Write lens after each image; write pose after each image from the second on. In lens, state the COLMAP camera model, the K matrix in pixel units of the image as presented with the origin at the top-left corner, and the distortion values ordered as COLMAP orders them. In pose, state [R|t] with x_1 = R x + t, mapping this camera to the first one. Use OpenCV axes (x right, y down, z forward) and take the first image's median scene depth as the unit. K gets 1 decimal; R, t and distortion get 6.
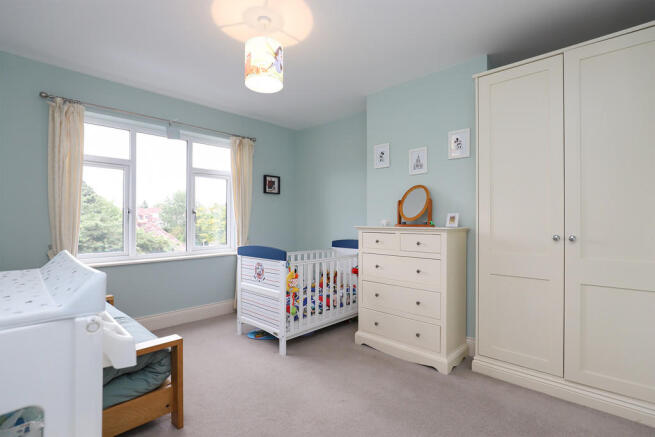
lens RADIAL K [[304.3, 0, 324.3], [0, 304.3, 219.3], [0, 0, 1]] dist [-0.018713, 0.000894]
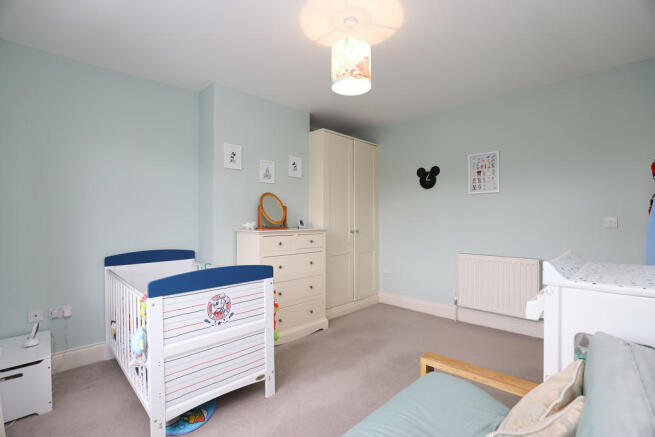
lens RADIAL K [[304.3, 0, 324.2], [0, 304.3, 219.5], [0, 0, 1]] dist [-0.018713, 0.000894]
pose [[0.032655, -0.002579, 0.999463, -0.842627], [-0.005440, 0.999981, 0.002758, -0.016566], [-0.999452, -0.005527, 0.032640, 0.762738]]
